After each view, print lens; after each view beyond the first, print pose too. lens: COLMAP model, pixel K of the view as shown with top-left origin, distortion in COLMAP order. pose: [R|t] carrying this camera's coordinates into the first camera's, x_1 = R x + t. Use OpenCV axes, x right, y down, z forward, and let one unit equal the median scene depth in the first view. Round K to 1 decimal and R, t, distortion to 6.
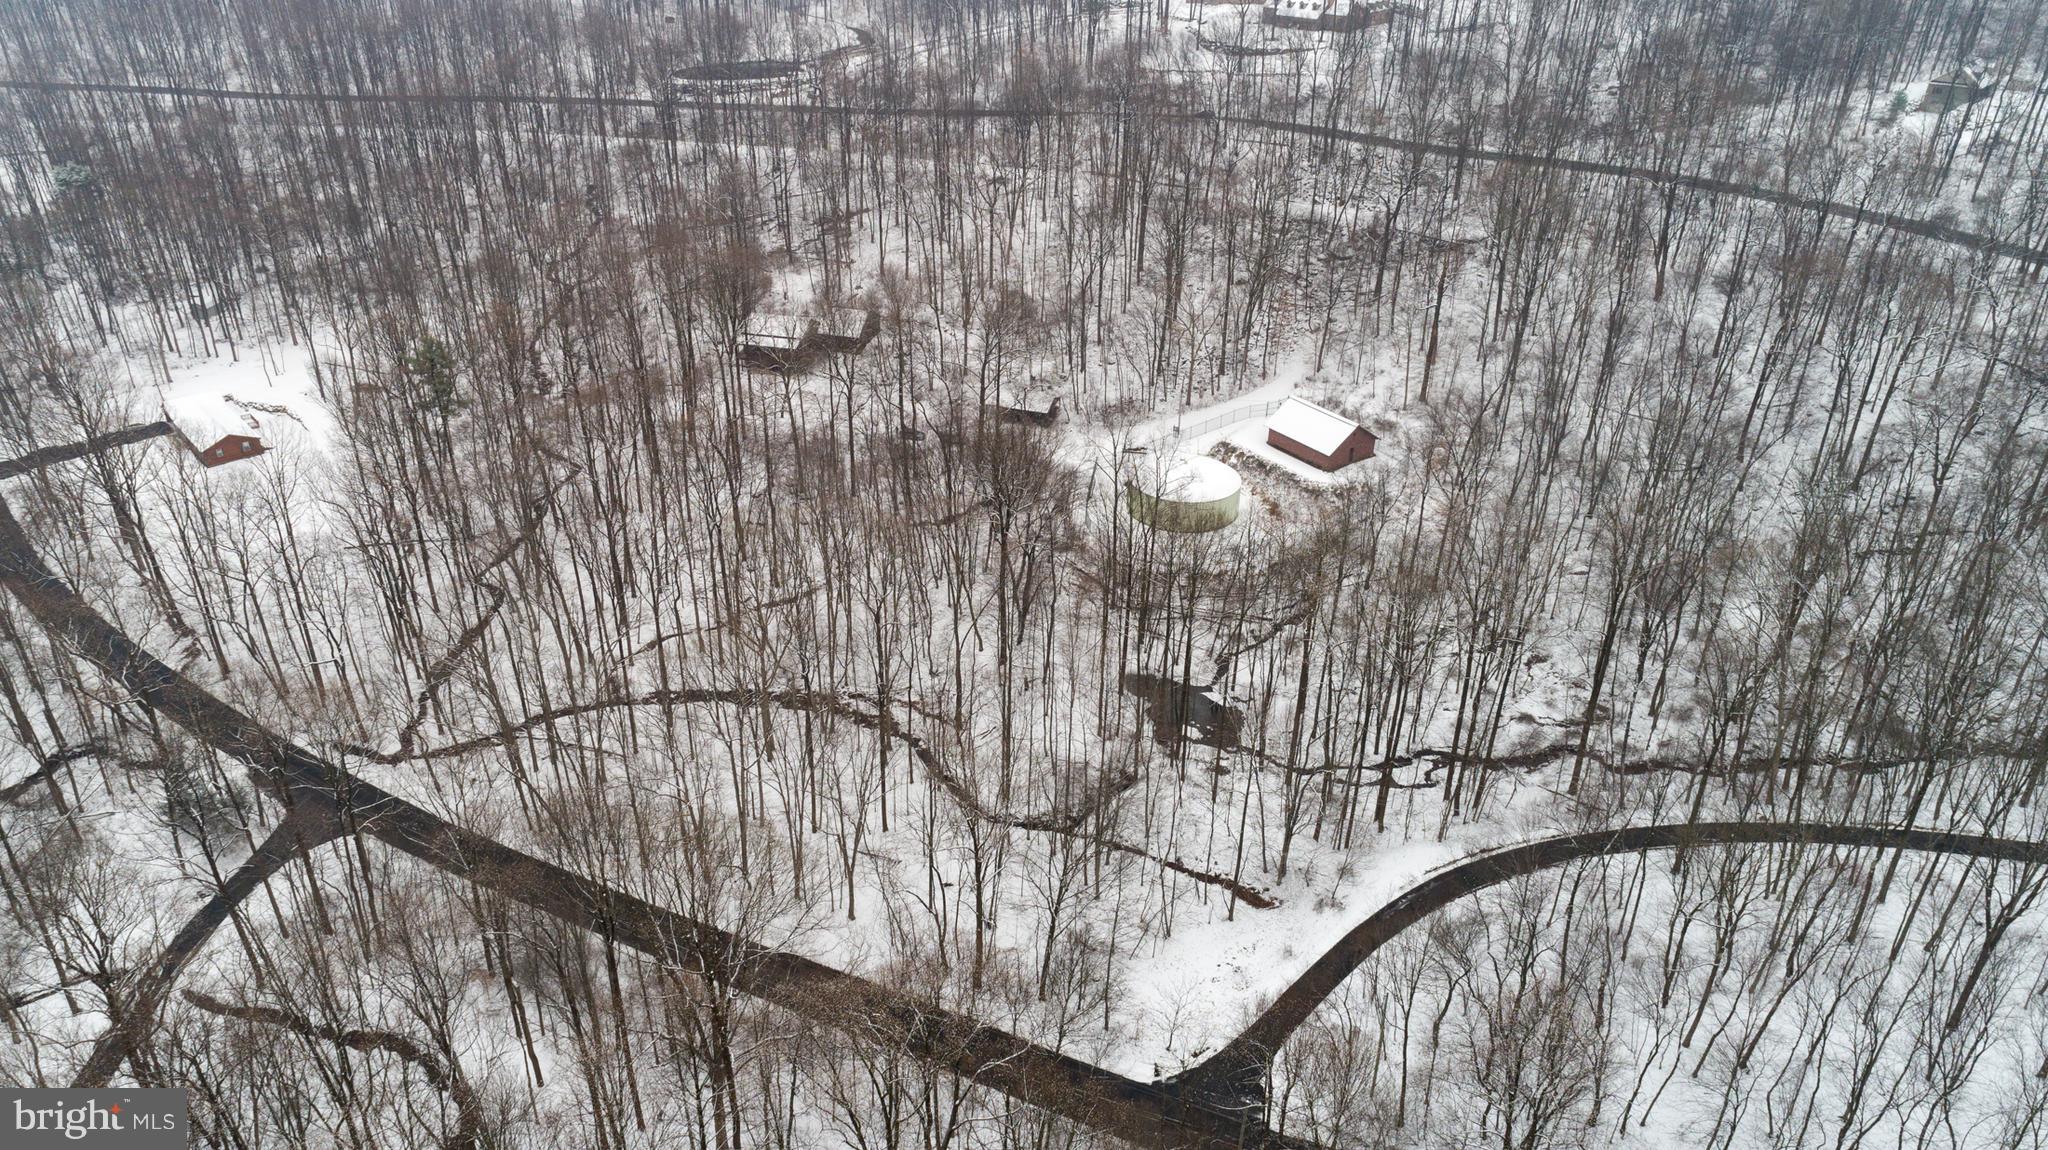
lens RADIAL K [[1383.3, 0, 1014.3], [0, 1383.3, 572.6], [0, 0, 1]] dist [0.015541, 0.003027]
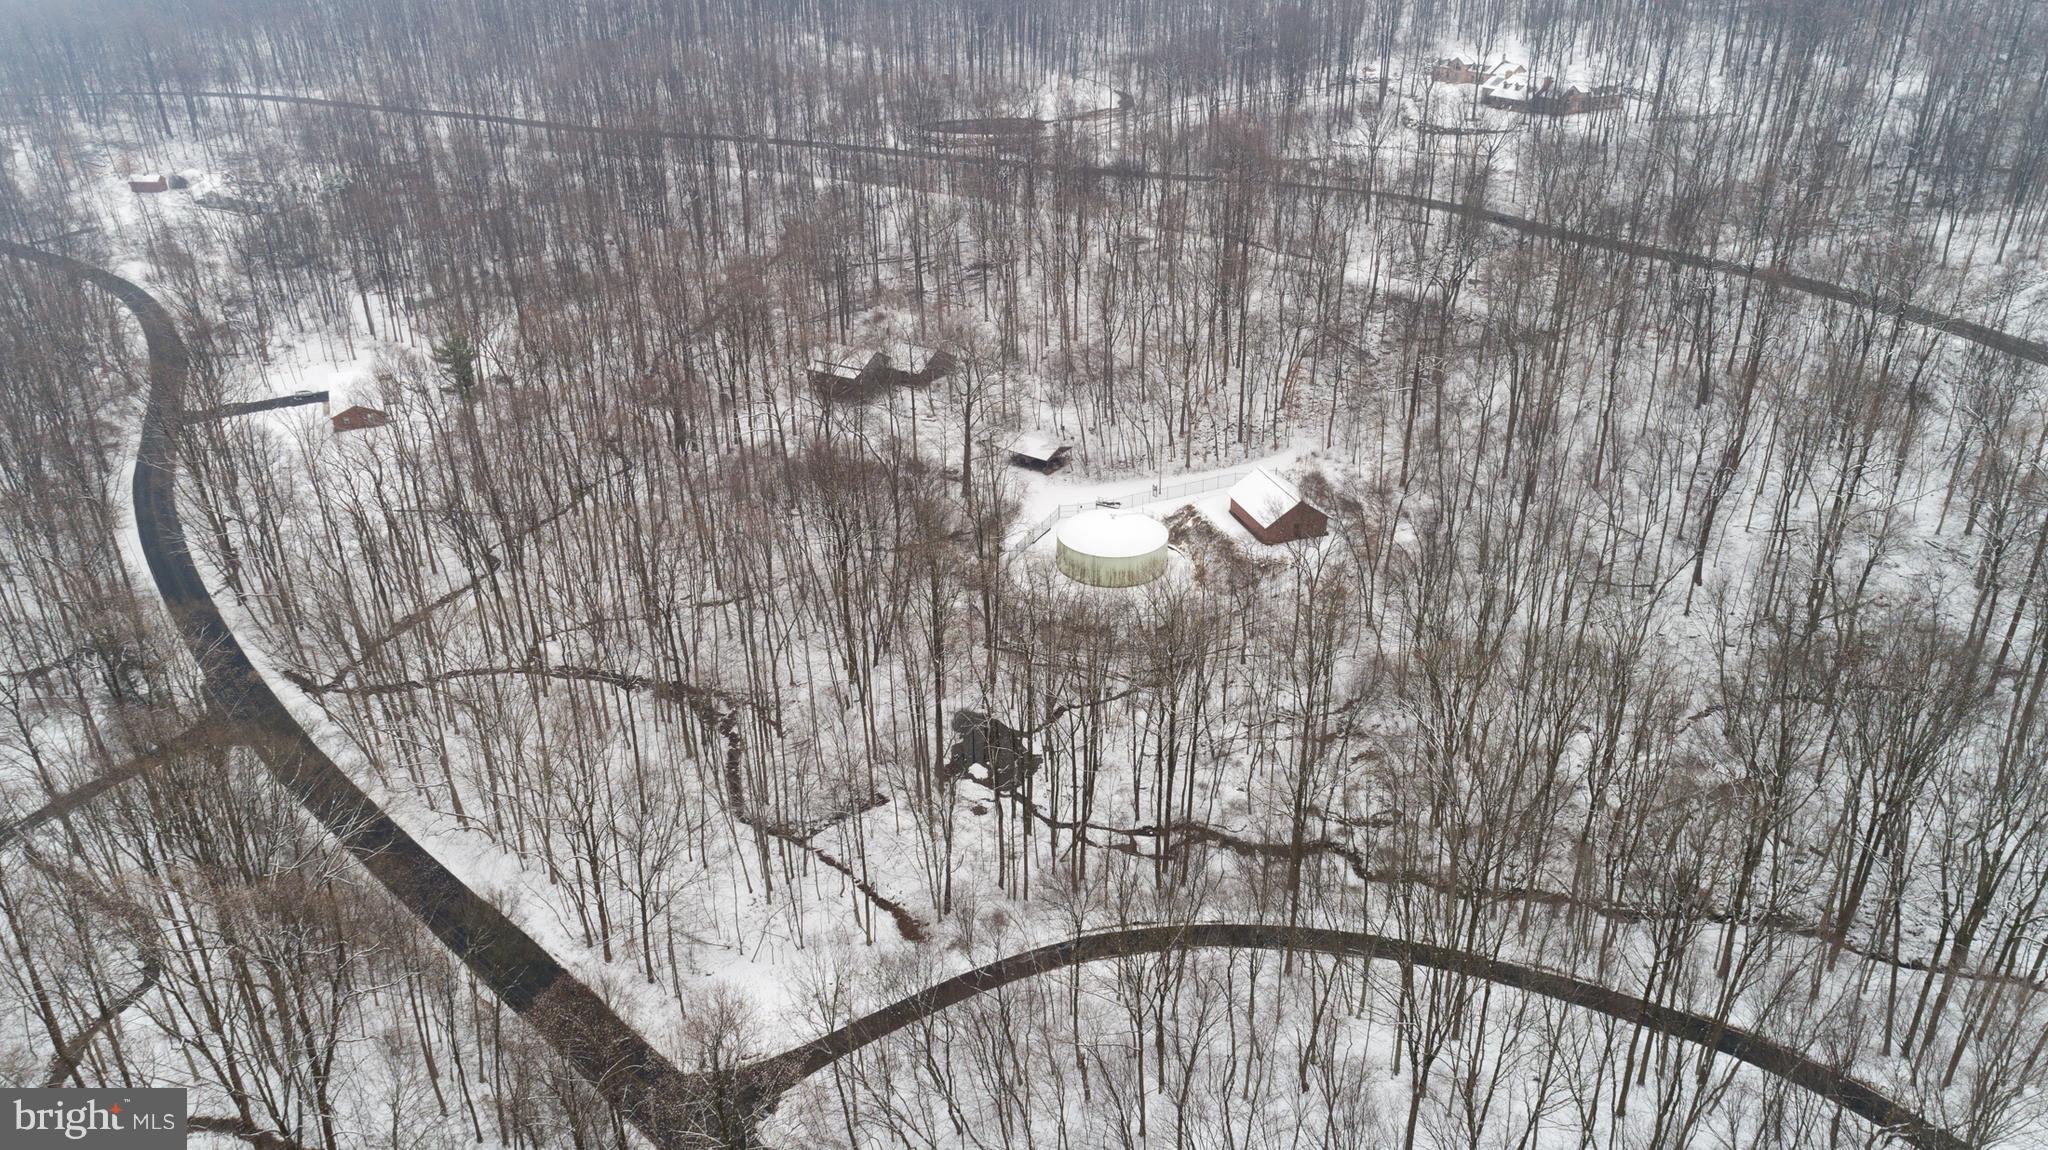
lens RADIAL K [[1383.3, 0, 1014.3], [0, 1383.3, 572.6], [0, 0, 1]] dist [0.015541, 0.003027]
pose [[0.956931, 0.133625, -0.257735, 0.292436], [-0.145437, 0.988993, -0.027234, -0.002304], [0.251259, 0.063545, 0.965832, 0.019800]]
